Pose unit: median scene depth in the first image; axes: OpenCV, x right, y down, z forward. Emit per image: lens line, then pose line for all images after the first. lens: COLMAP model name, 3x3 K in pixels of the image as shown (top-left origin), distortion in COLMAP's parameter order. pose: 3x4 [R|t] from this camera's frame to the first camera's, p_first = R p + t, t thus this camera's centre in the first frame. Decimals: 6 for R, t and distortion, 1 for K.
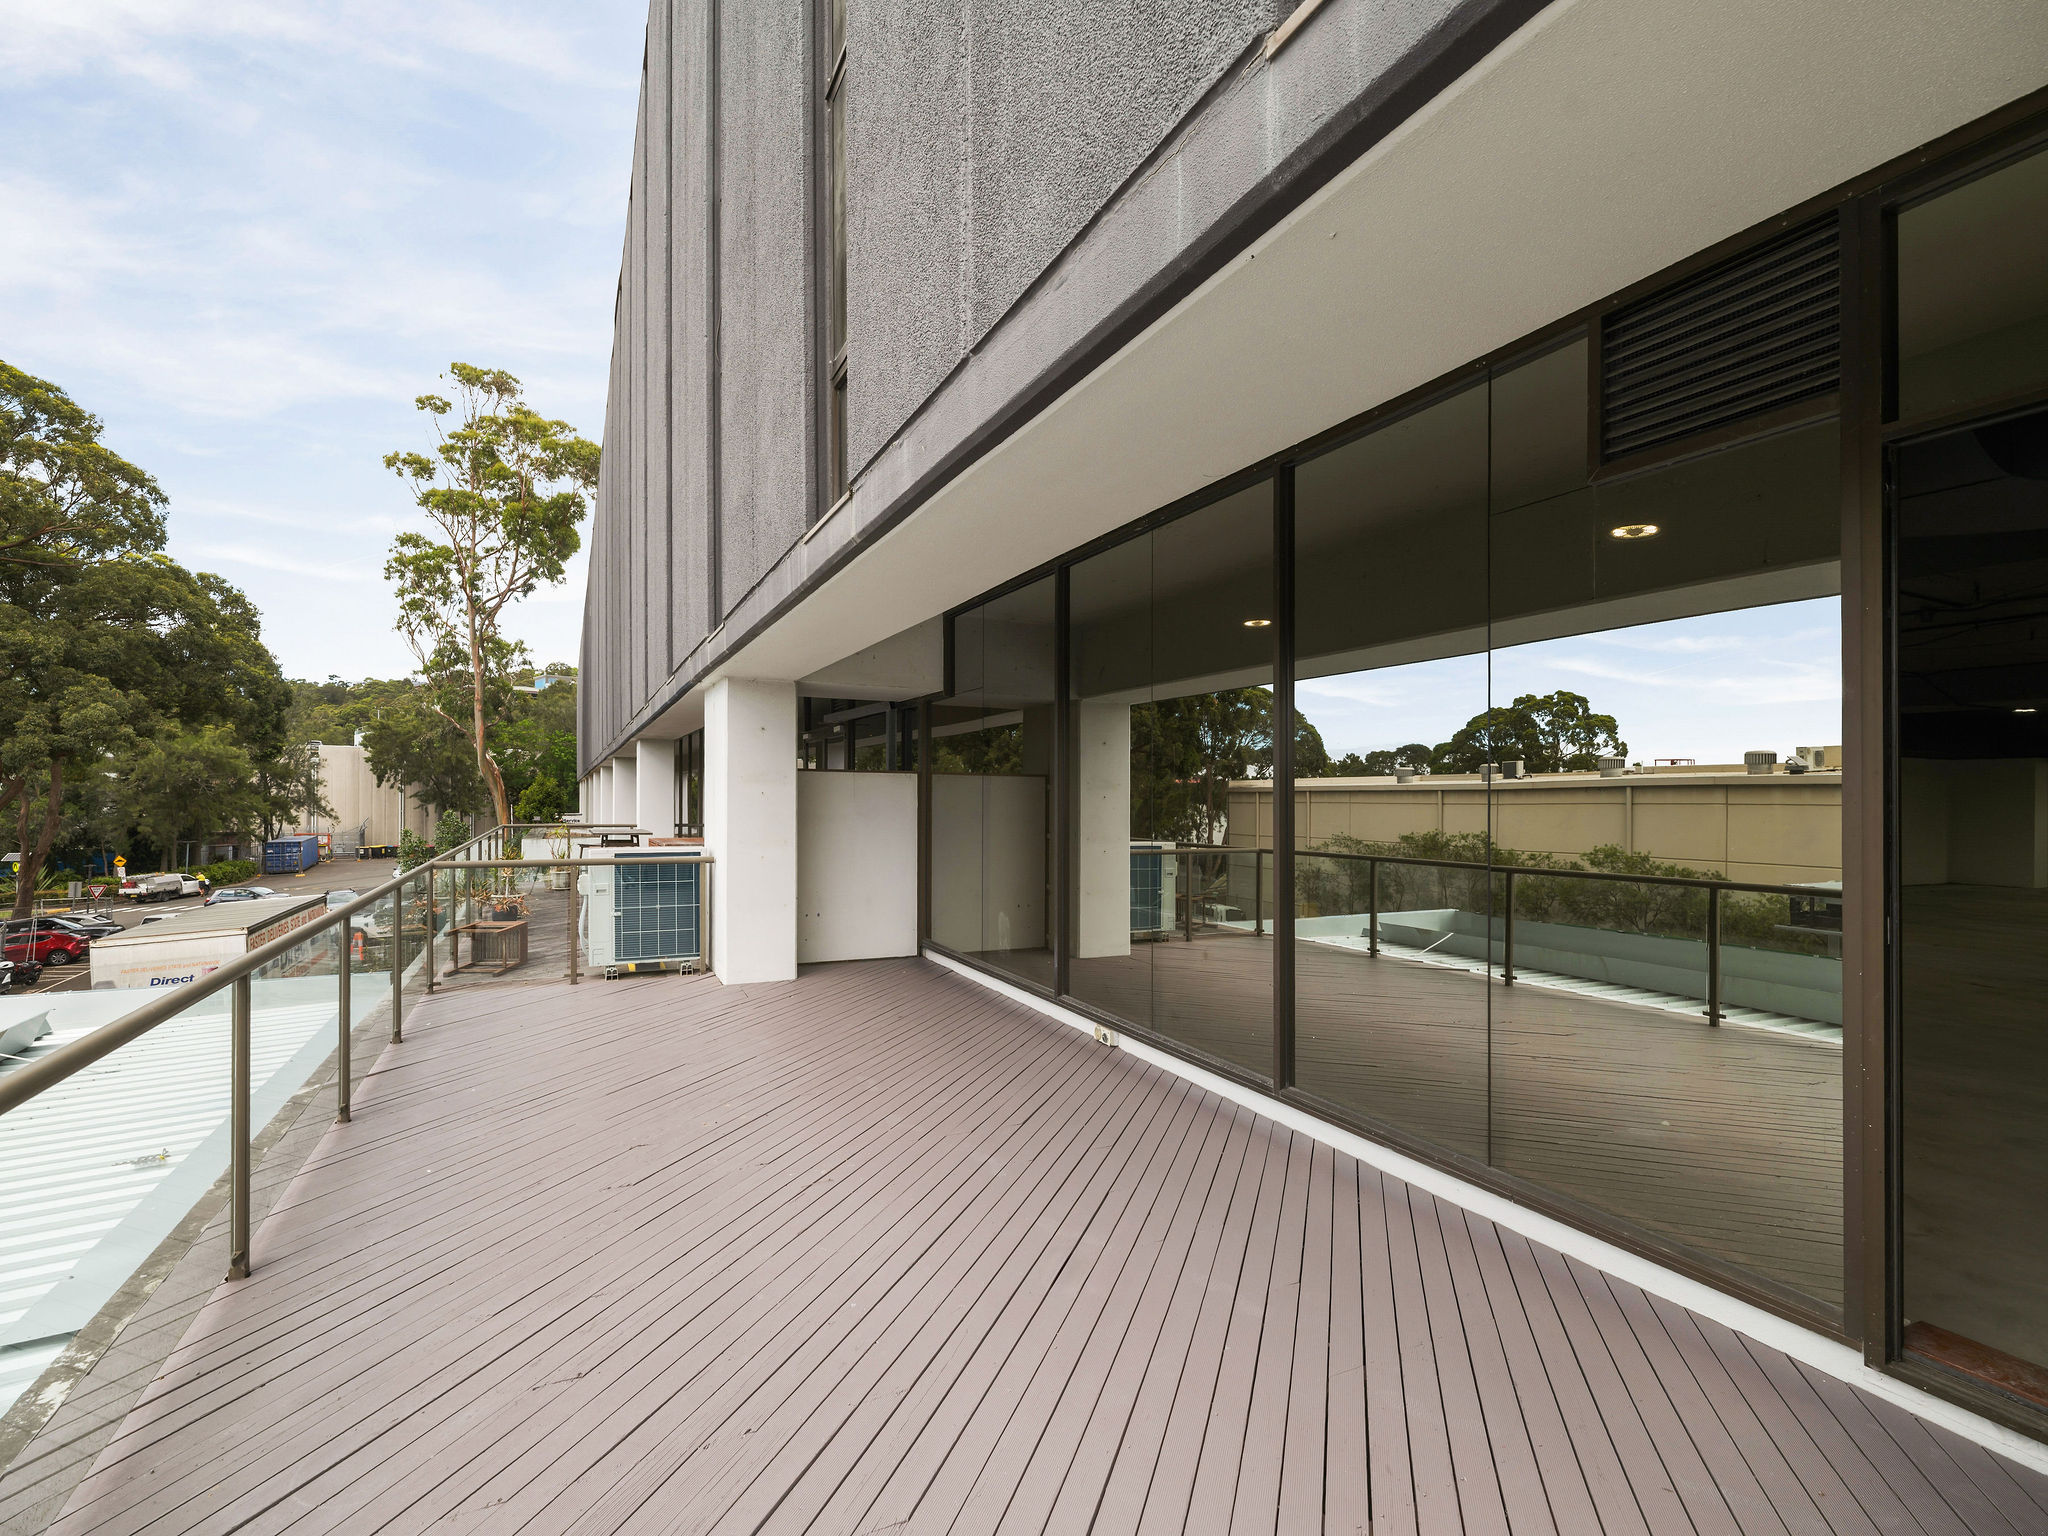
lens RADIAL K [[930.9, 0, 1023.0], [0, 930.9, 760.0], [0, 0, 1]] dist [-0.000406, 0.000337]
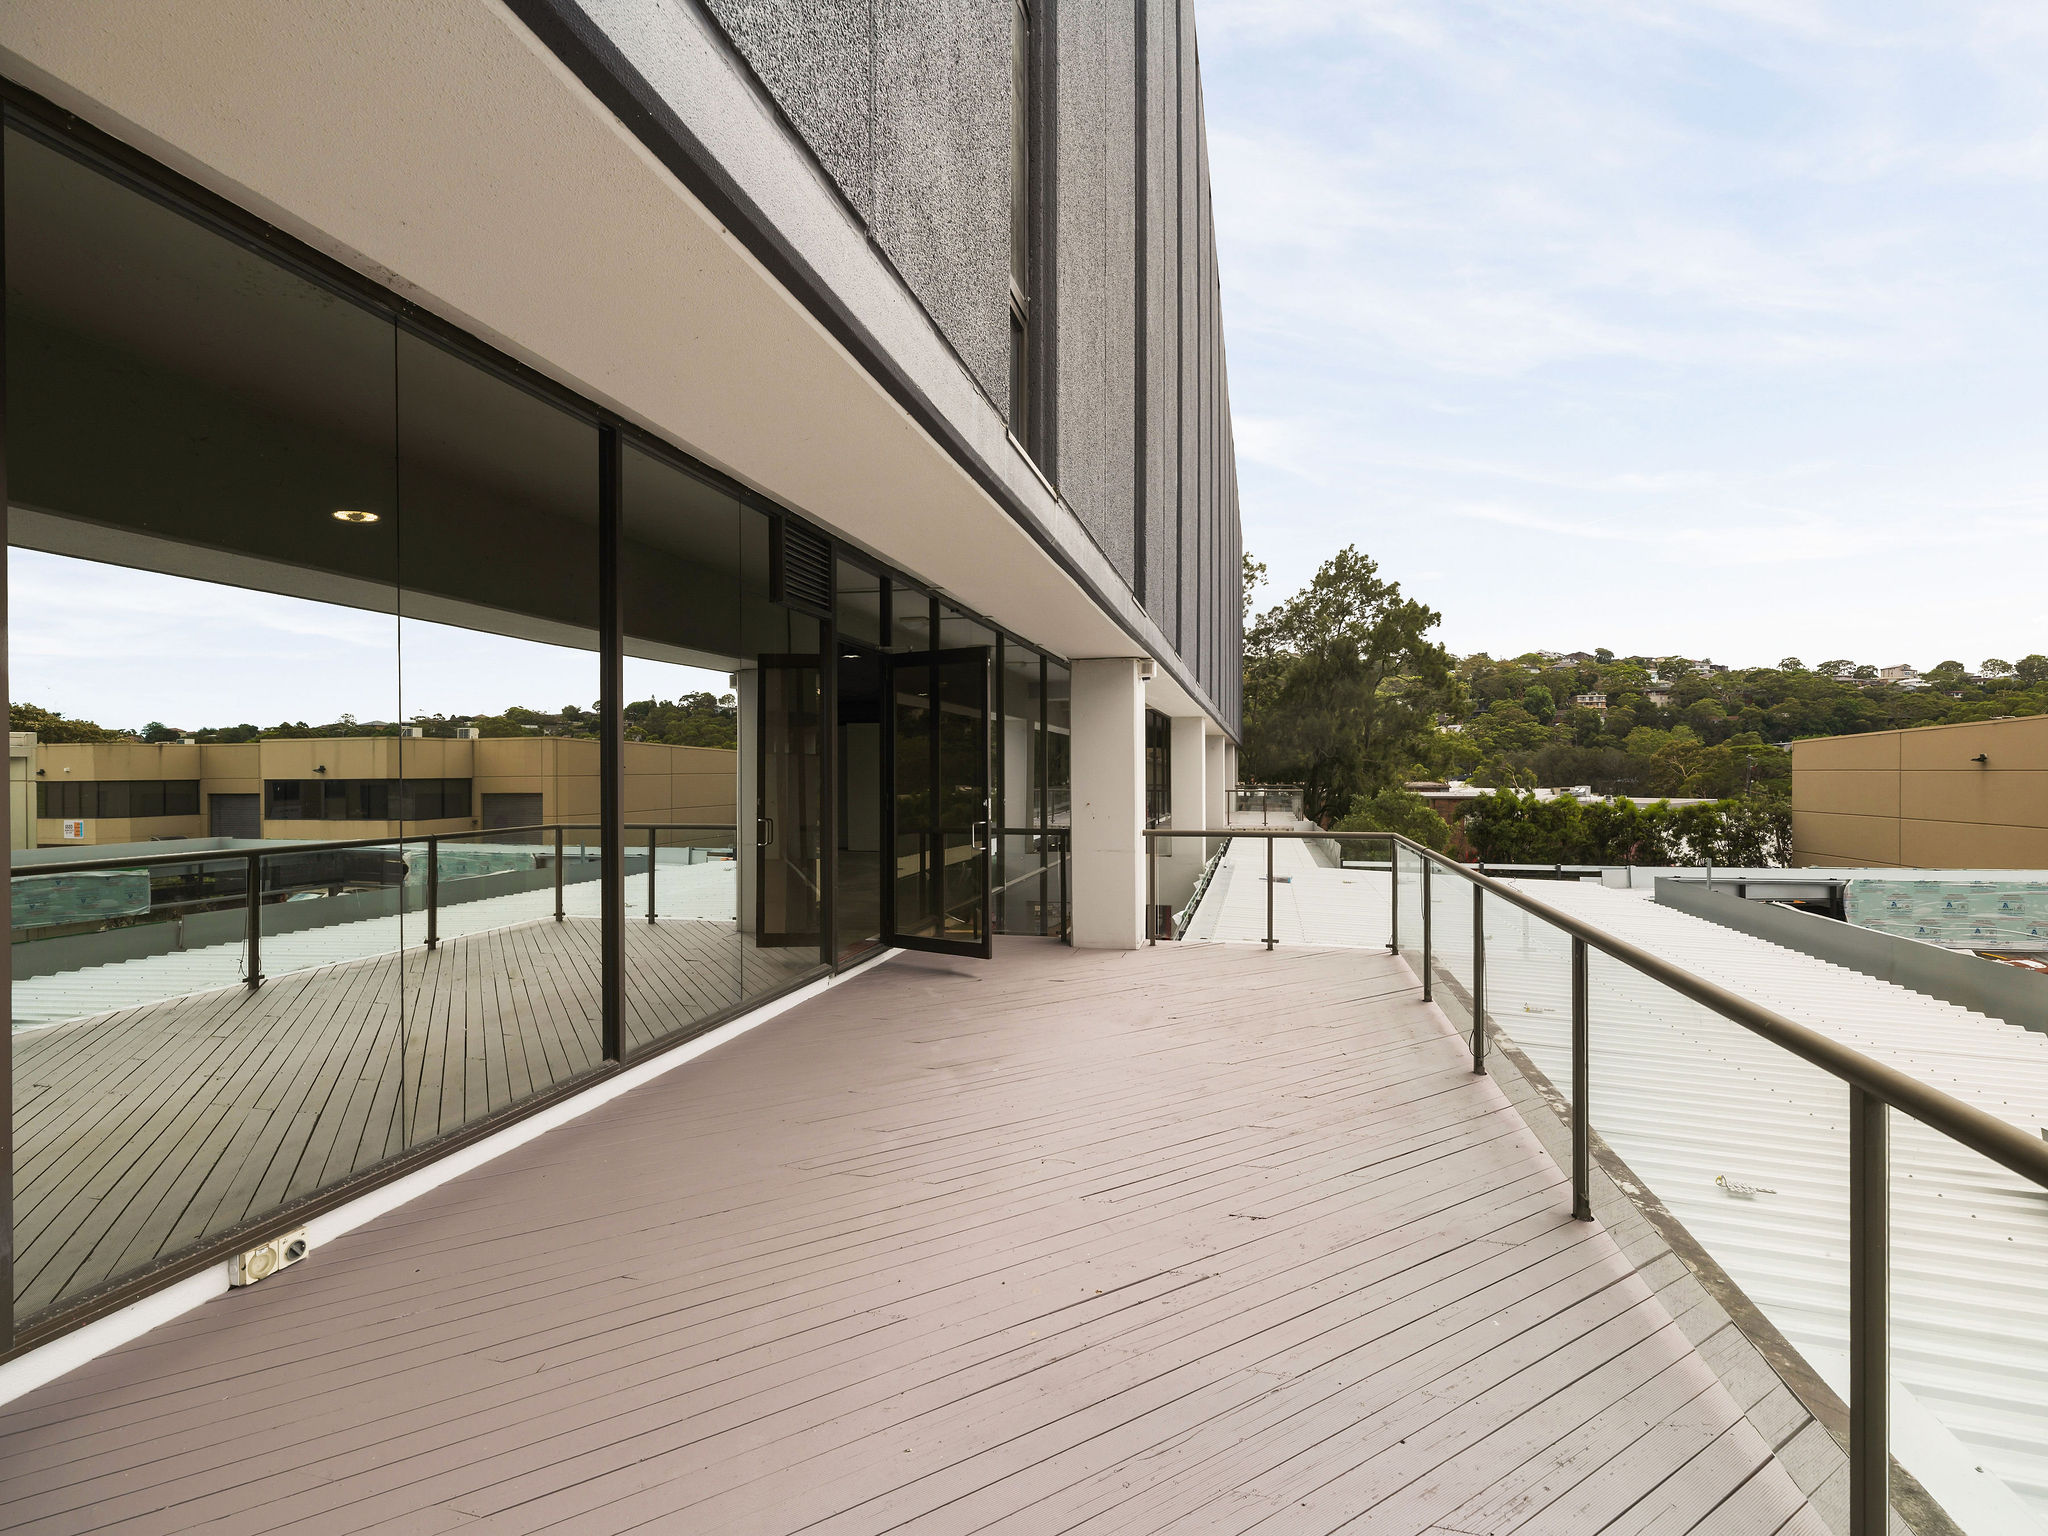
lens RADIAL K [[929.2, 0, 1025.5], [0, 929.2, 787.1], [0, 0, 1]] dist [0.001482, 0.000173]
pose [[-0.761418, -0.006561, 0.648228, -0.674189], [-0.018272, 0.999769, -0.011343, 0.060016], [-0.648003, -0.020481, -0.761362, 1.430190]]
